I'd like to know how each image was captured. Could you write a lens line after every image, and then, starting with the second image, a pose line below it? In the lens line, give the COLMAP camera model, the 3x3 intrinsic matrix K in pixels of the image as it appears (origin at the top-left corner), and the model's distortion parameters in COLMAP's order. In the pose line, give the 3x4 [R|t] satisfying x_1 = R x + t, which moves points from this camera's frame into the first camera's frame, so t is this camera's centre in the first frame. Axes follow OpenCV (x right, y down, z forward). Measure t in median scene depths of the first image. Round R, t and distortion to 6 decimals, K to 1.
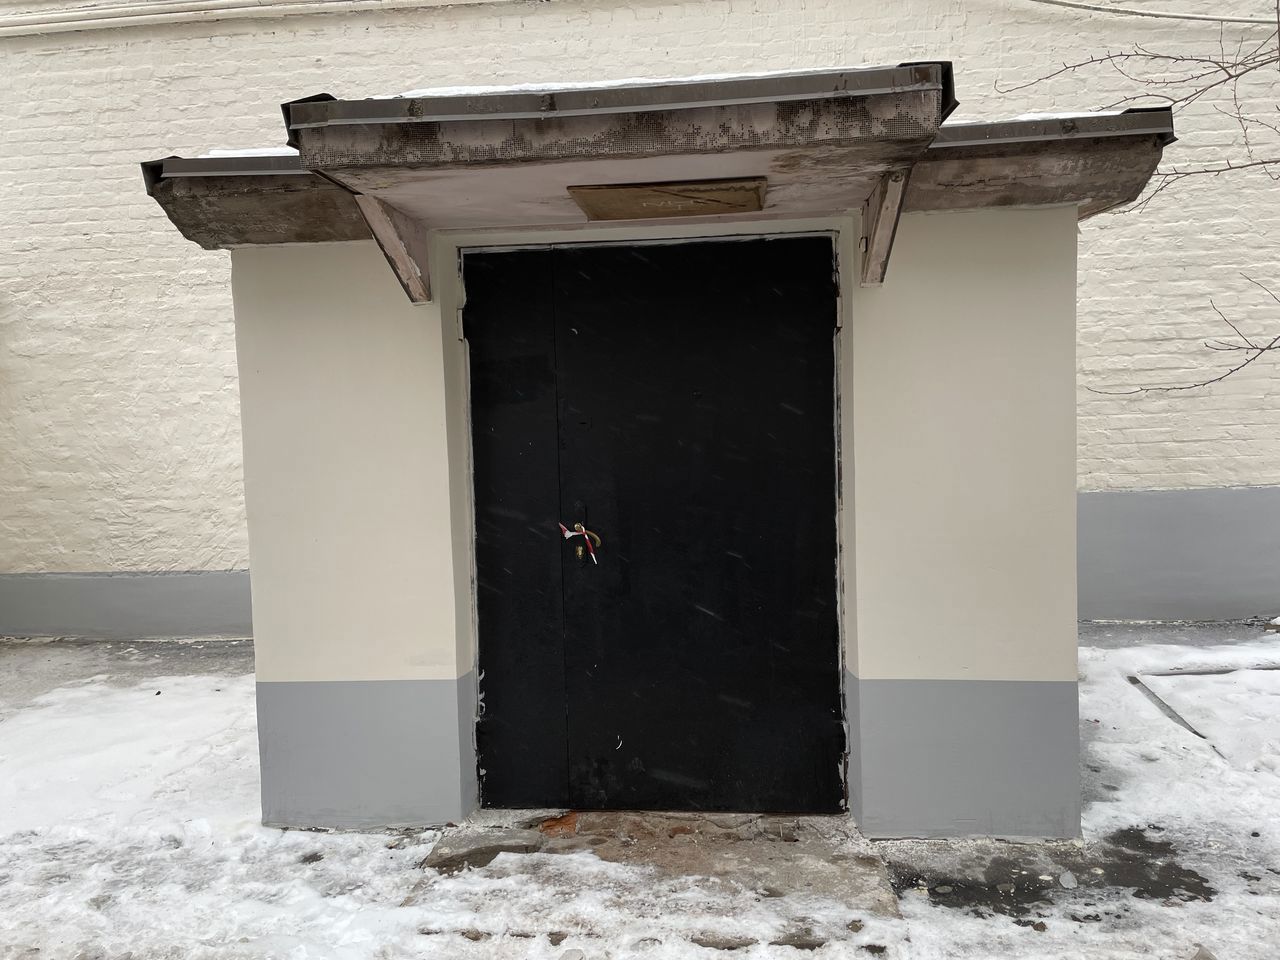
lens RADIAL K [[959.8, 0, 637.2], [0, 959.8, 478.9], [0, 0, 1]] dist [0.069072, -0.083047]
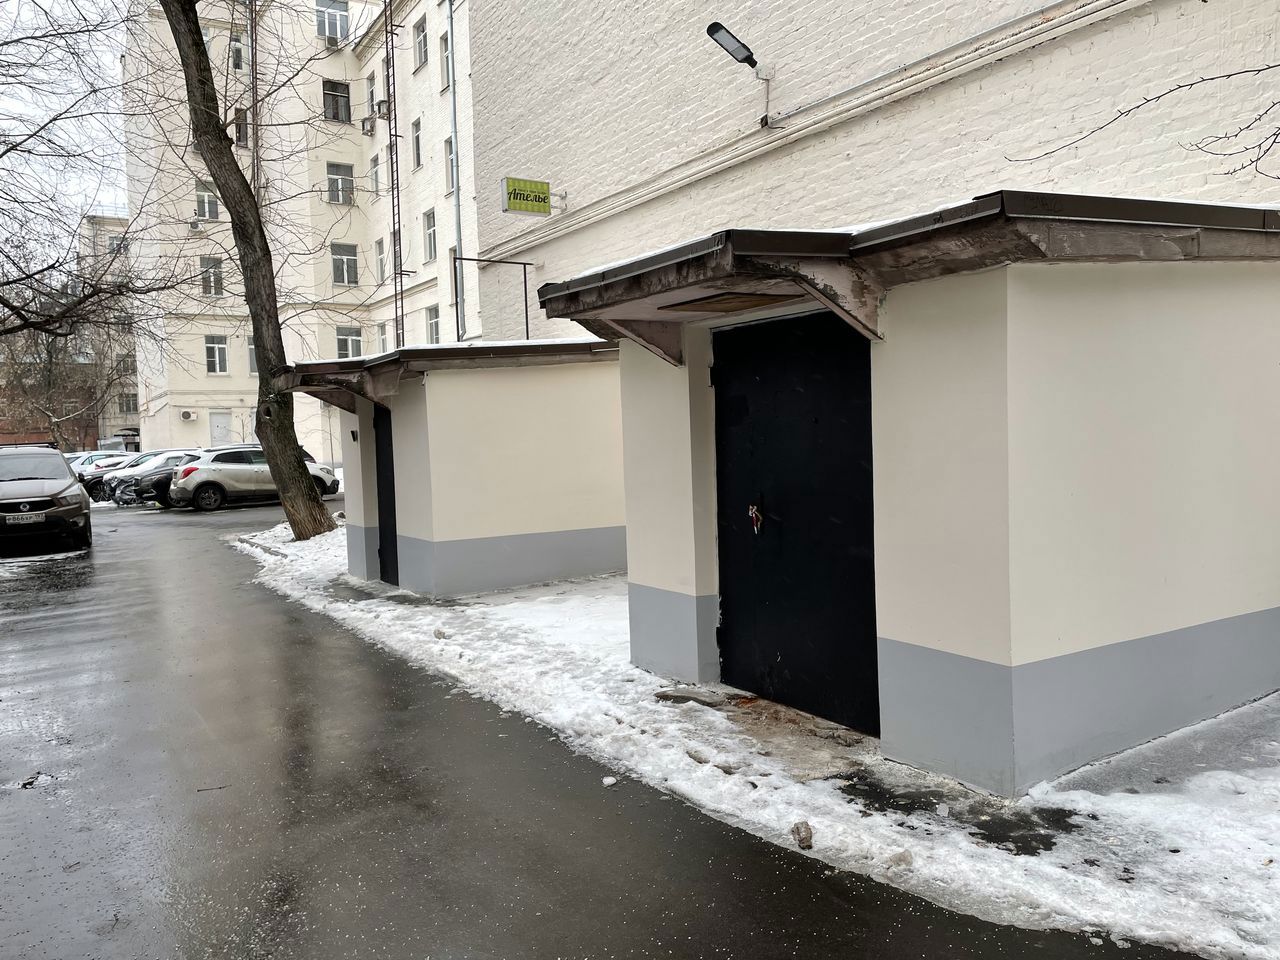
lens RADIAL K [[959.8, 0, 641.0], [0, 959.8, 492.1], [0, 0, 1]] dist [0.069072, -0.083047]
pose [[0.620145, 0.058847, -0.782277, 1.100297], [-0.035366, 0.998266, 0.047059, -0.044332], [0.783689, -0.001517, 0.621151, -0.087799]]
